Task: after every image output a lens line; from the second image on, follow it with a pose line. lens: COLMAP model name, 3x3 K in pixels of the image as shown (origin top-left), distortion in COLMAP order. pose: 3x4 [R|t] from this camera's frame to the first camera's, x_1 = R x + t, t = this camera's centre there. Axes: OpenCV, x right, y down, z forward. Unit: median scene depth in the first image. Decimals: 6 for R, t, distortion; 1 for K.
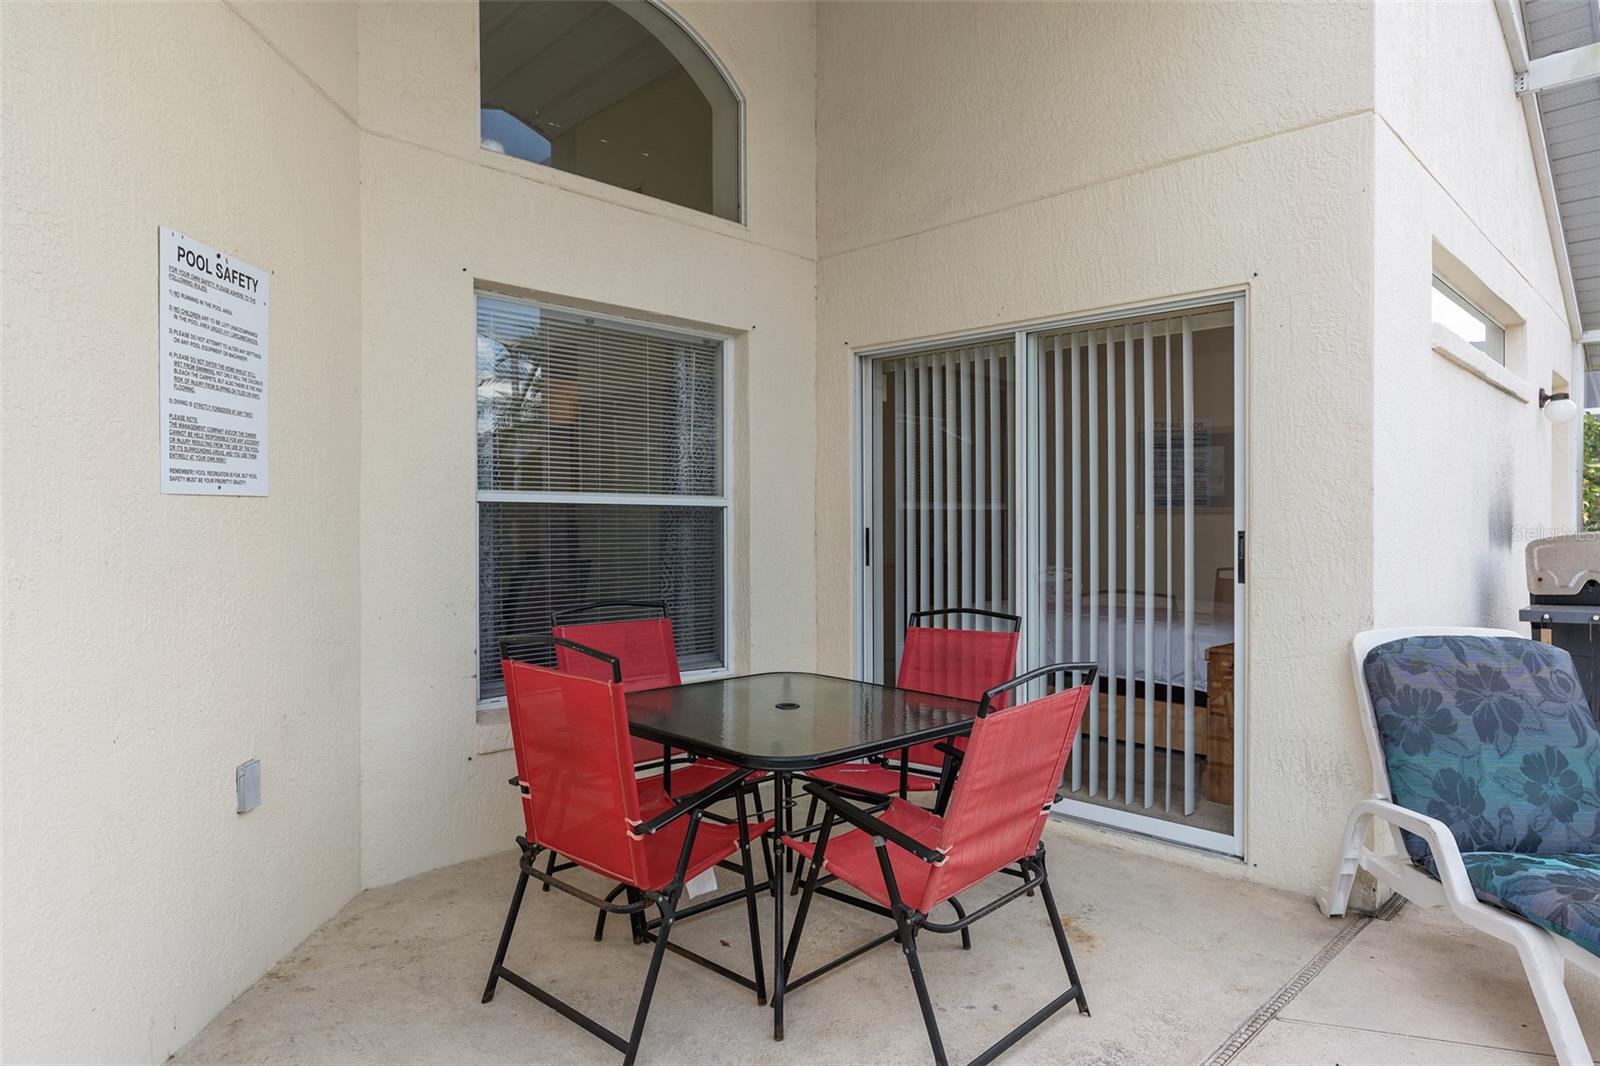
lens RADIAL K [[967.5, 0, 800.0], [0, 967.5, 533.0], [0, 0, 1]] dist [-0.000667, -0.000702]
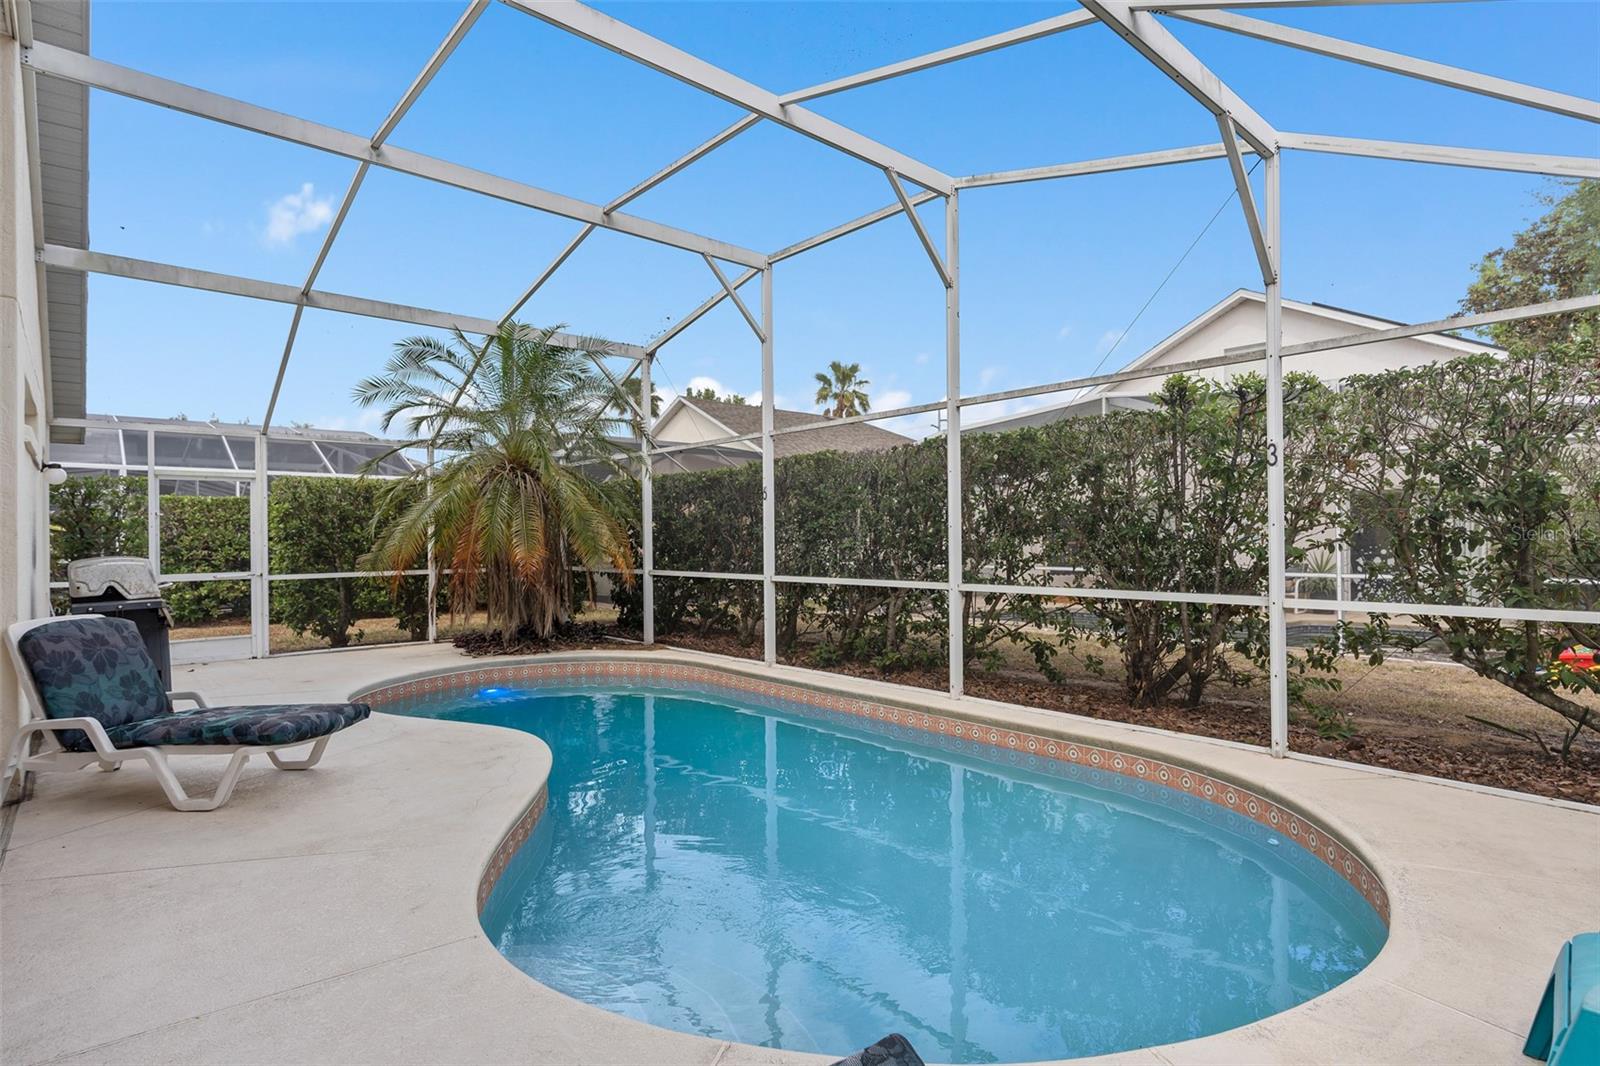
lens RADIAL K [[807.0, 0, 794.8], [0, 807.0, 523.0], [0, 0, 1]] dist [-0.003484, 0.000251]
pose [[0.062480, 0.017788, 0.997888, -0.722796], [0.015653, 0.999701, -0.018801, -0.021321], [-0.997923, 0.016794, 0.062183, -0.408334]]
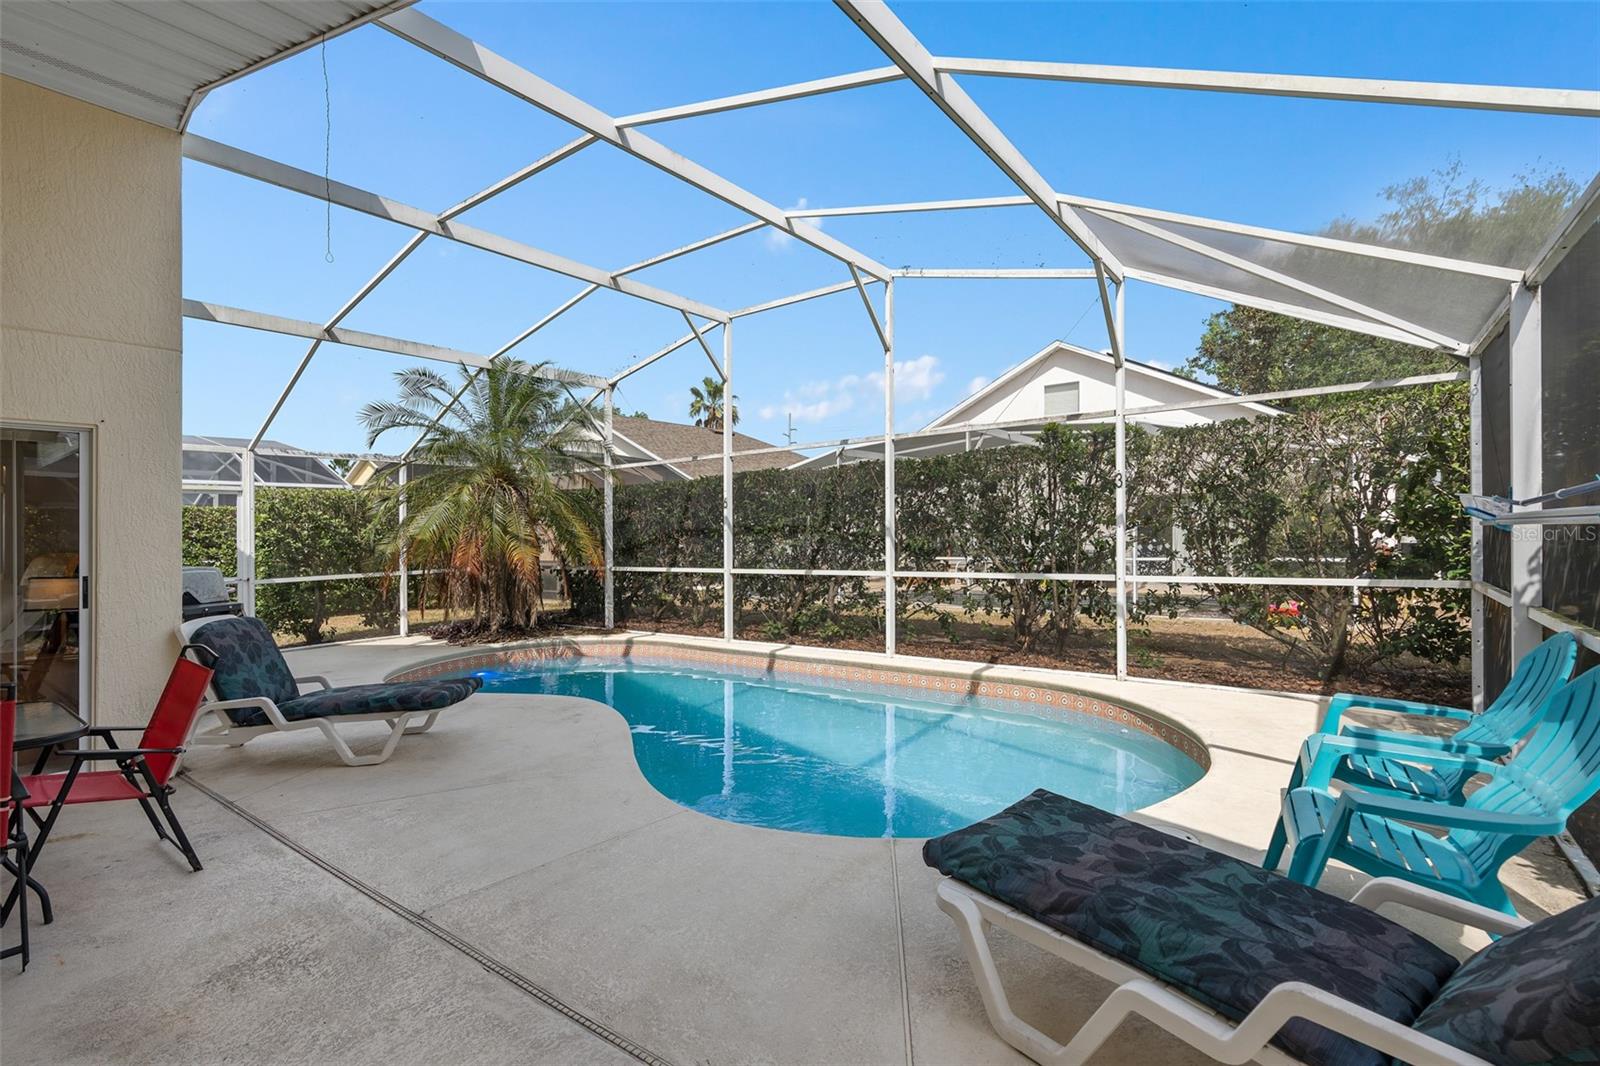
lens RADIAL K [[719.6, 0, 801.0], [0, 719.6, 535.5], [0, 0, 1]] dist [-0.012847, 0.000488]
pose [[-0.130645, -0.003413, 0.991423, -1.059124], [0.030434, 0.999509, 0.007451, -0.050610], [-0.990962, 0.031146, -0.130477, -0.044969]]
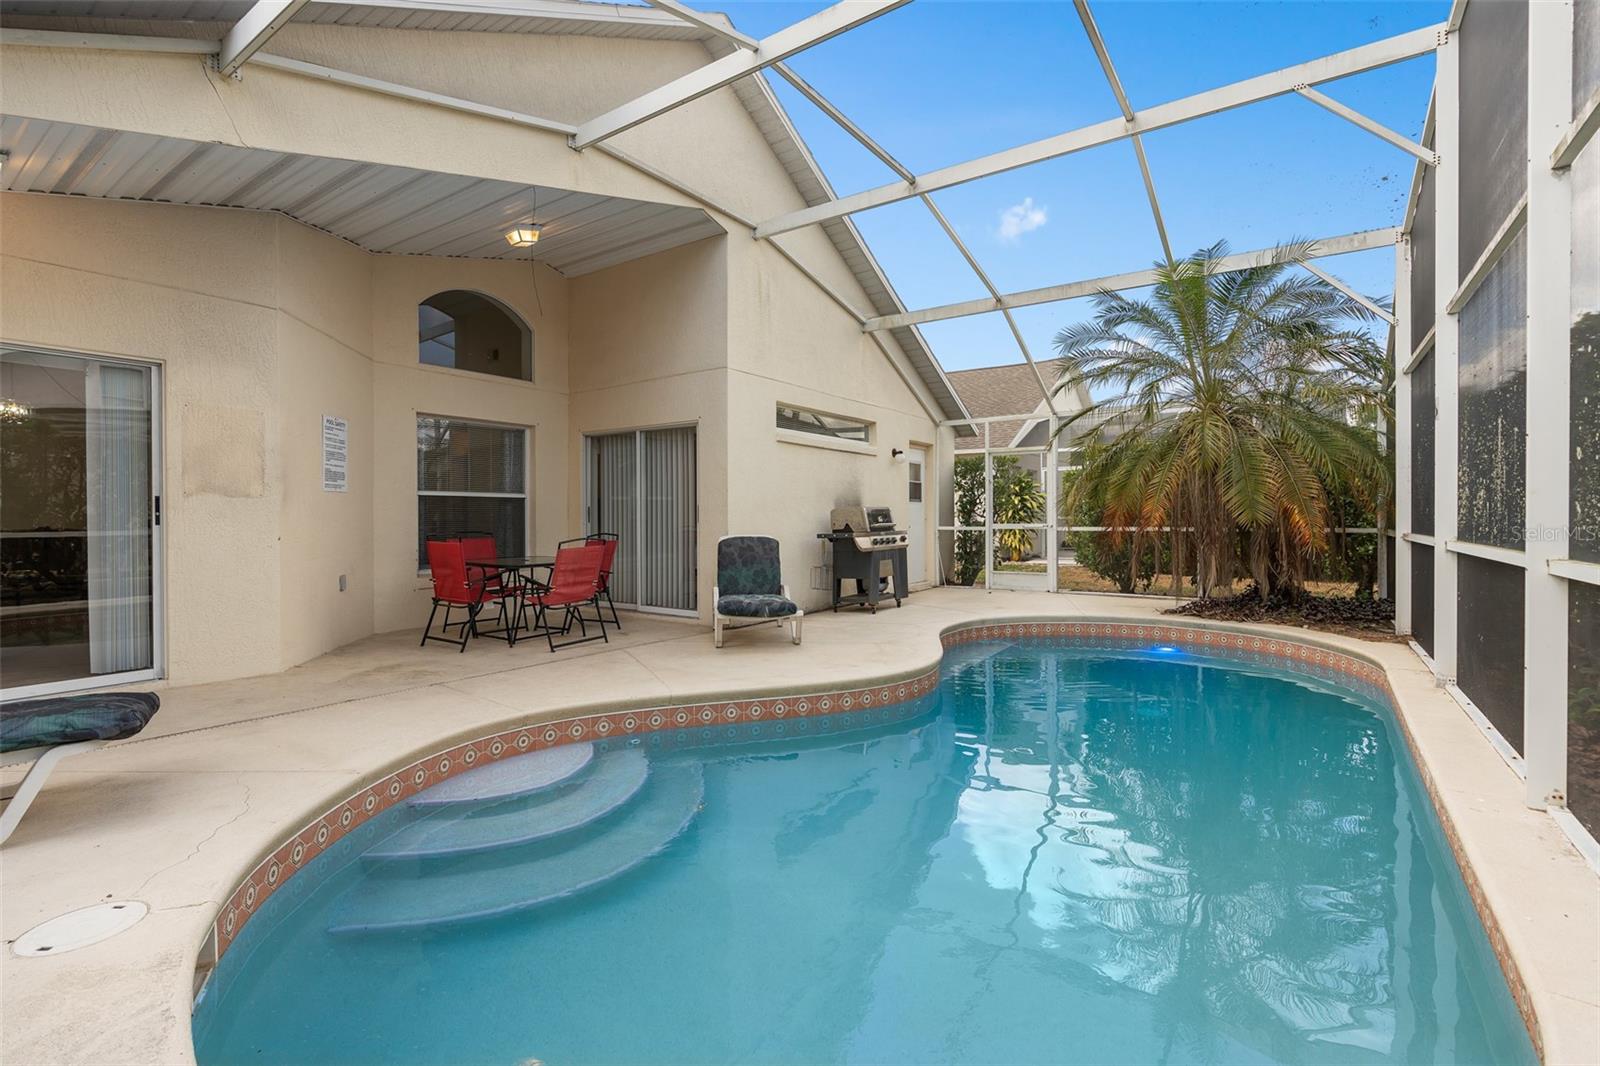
lens RADIAL K [[731.5, 0, 799.0], [0, 731.5, 520.6], [0, 0, 1]] dist [-0.015161, 0.000239]
pose [[0.986103, -0.004571, 0.166070, 0.465969], [0.005605, 0.999968, -0.005759, 0.070980], [-0.166038, 0.006609, 0.986097, -1.457766]]
